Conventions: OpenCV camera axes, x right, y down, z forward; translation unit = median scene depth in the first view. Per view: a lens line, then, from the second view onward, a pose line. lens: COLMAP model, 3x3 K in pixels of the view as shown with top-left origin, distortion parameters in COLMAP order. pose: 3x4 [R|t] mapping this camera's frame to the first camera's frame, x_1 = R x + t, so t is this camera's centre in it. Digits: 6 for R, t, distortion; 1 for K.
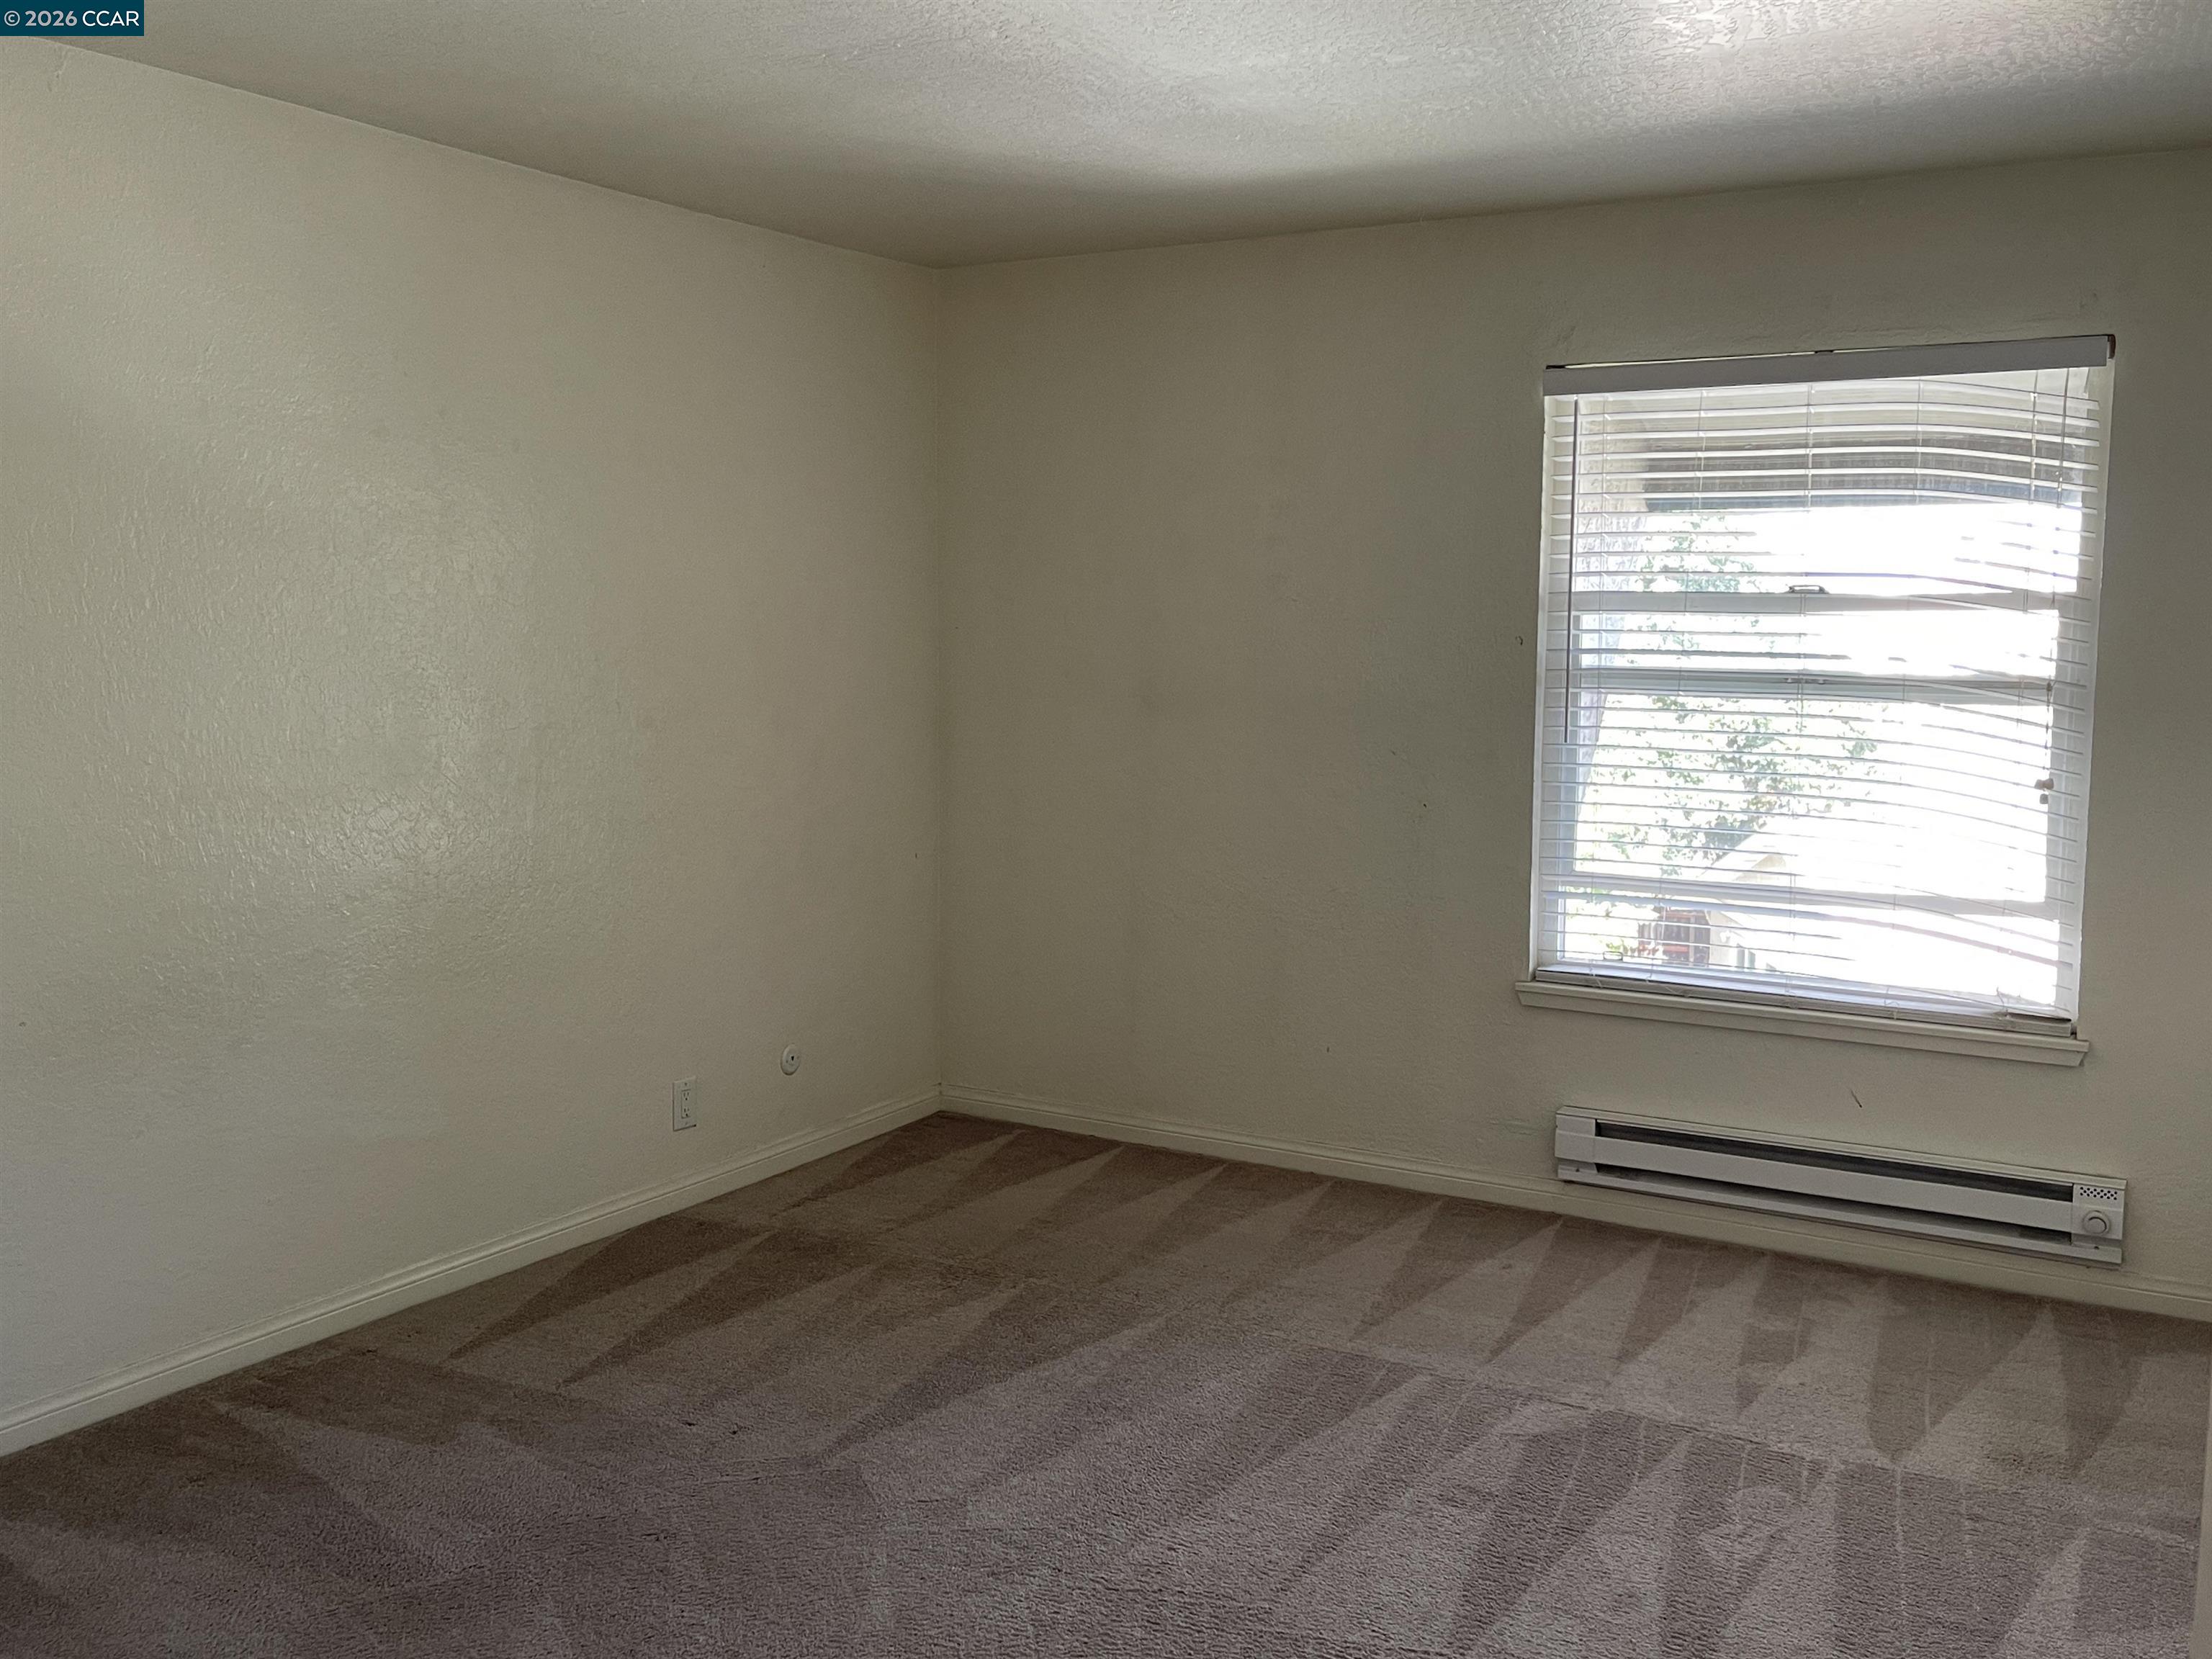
lens RADIAL K [[2021.6, 0, 1104.9], [0, 2021.6, 789.4], [0, 0, 1]] dist [0.064212, -0.012167]
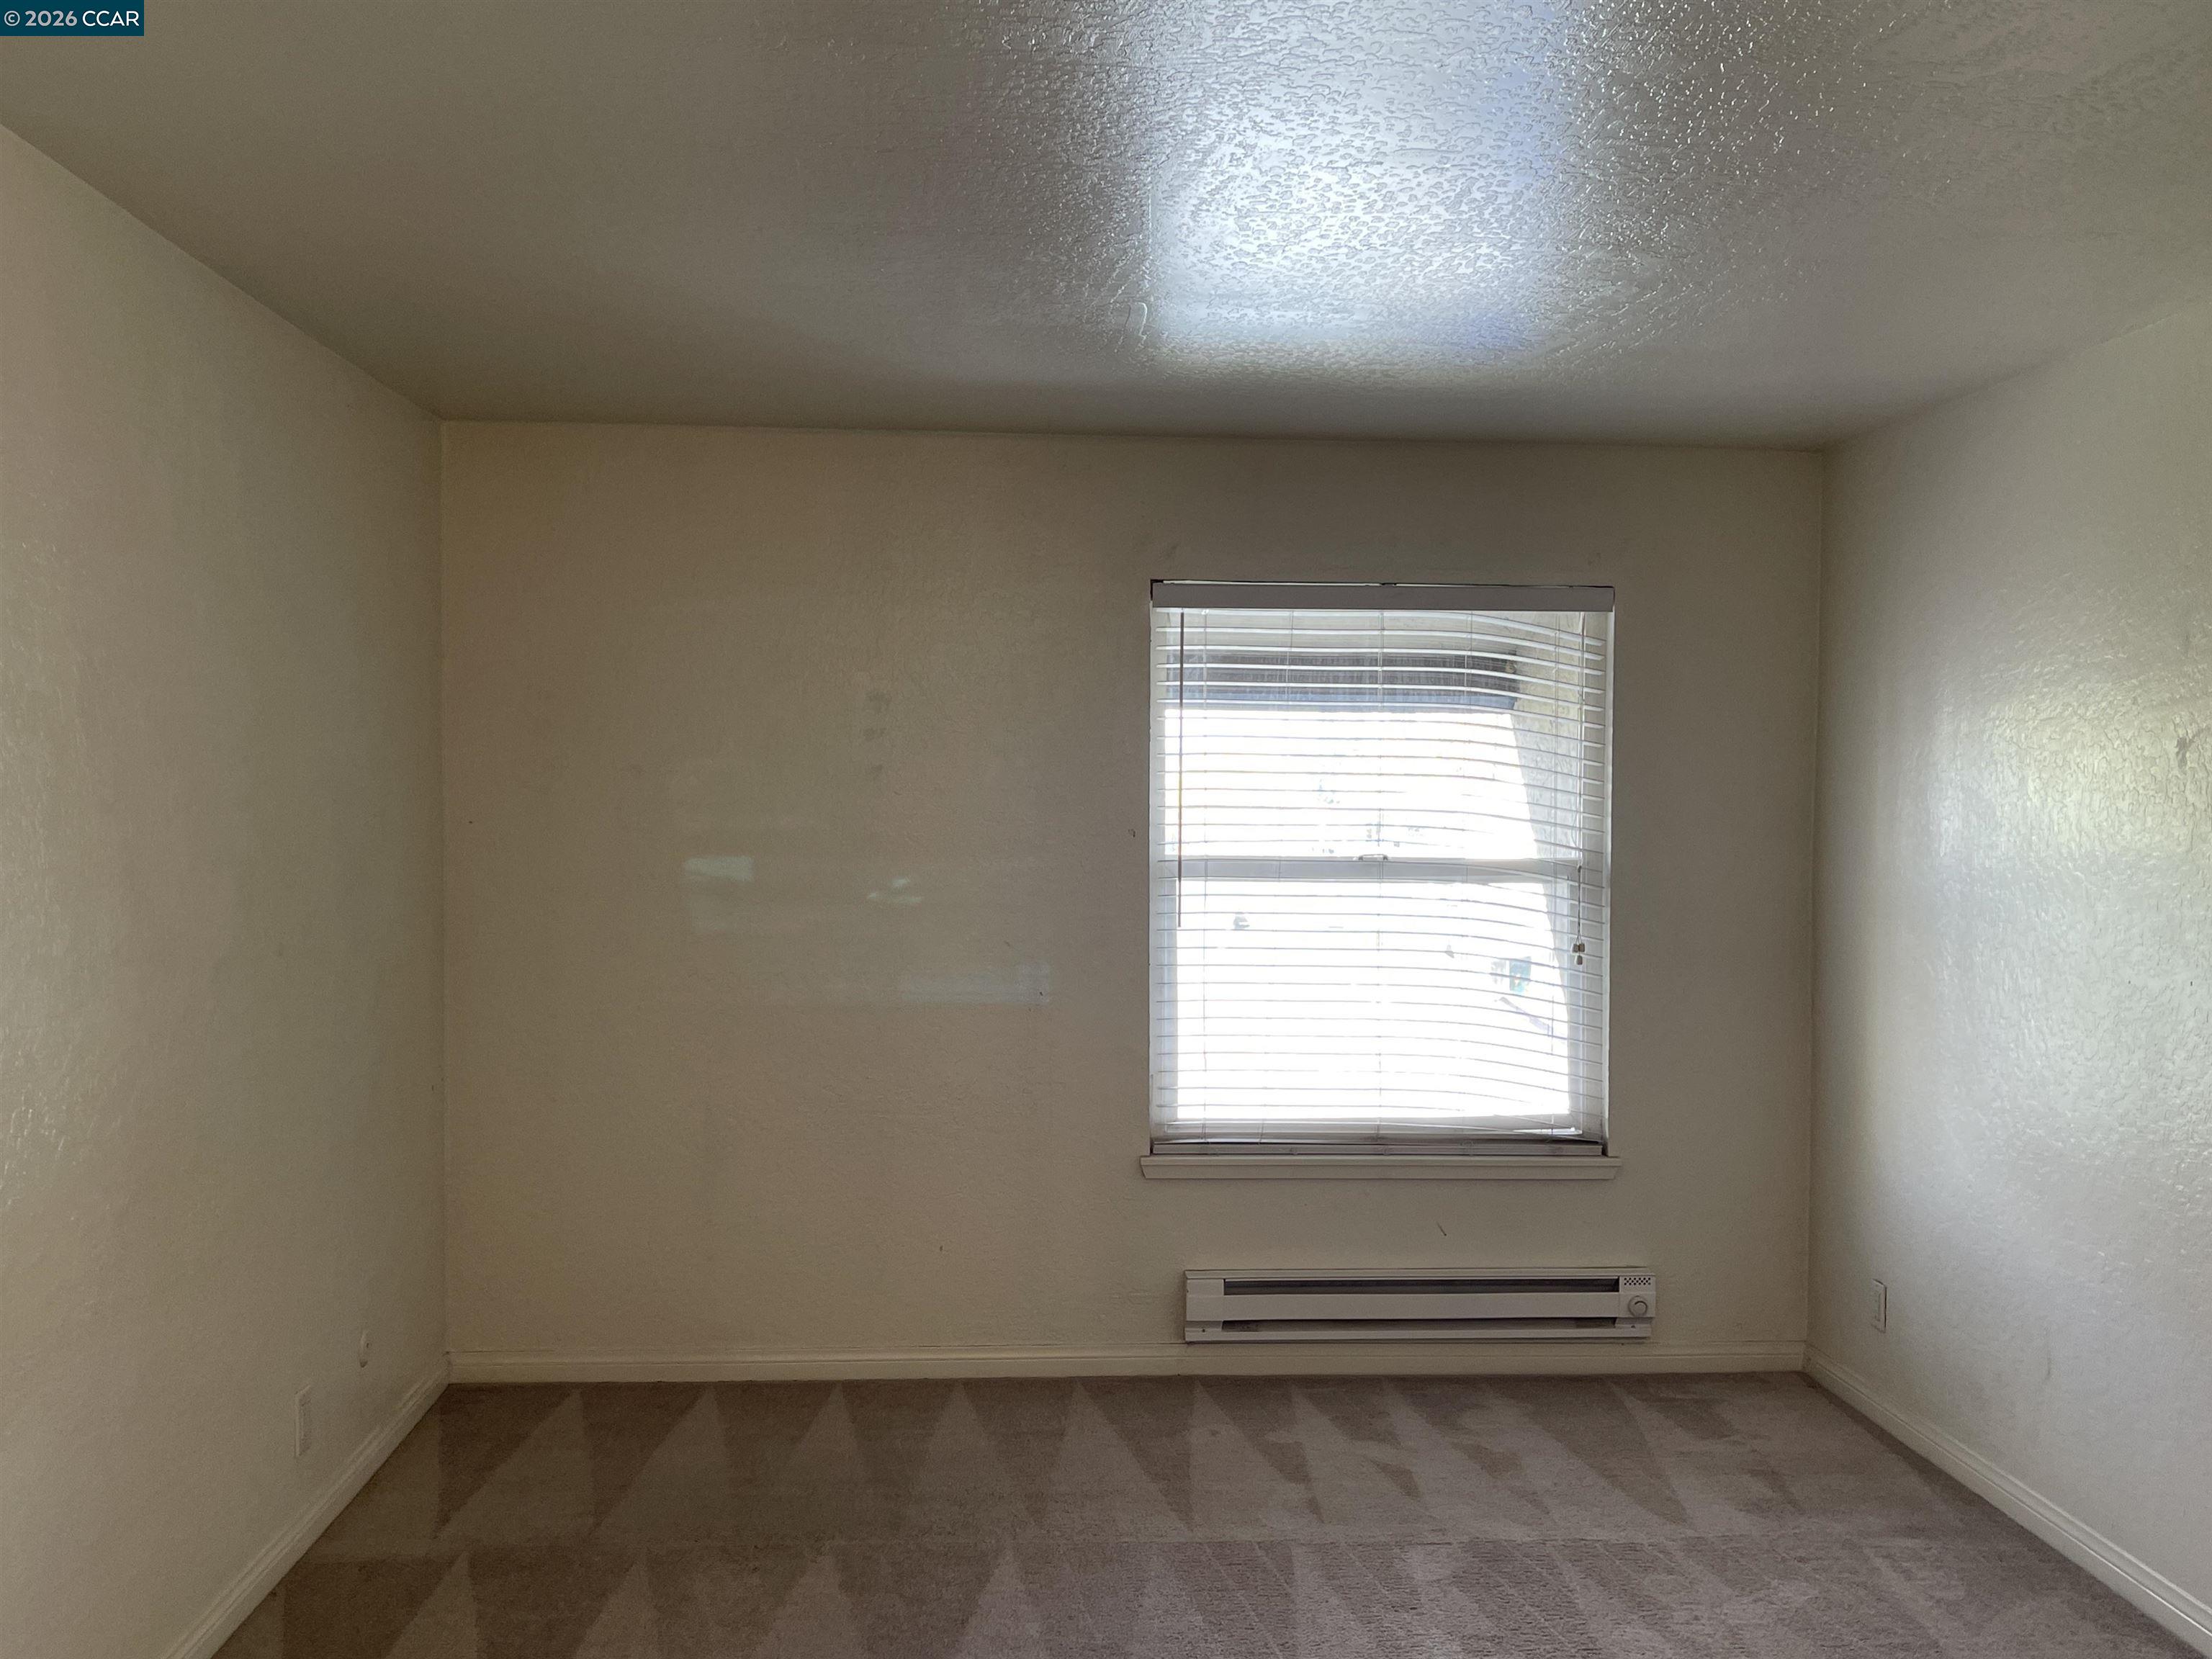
lens RADIAL K [[2014.4, 0, 1099.2], [0, 2014.4, 823.9], [0, 0, 1]] dist [0.118034, -0.171825]
pose [[0.826523, -0.009587, 0.562822, -0.437440], [0.046881, 0.997554, -0.051855, -0.025903], [-0.560948, 0.069245, 0.824950, 0.150040]]
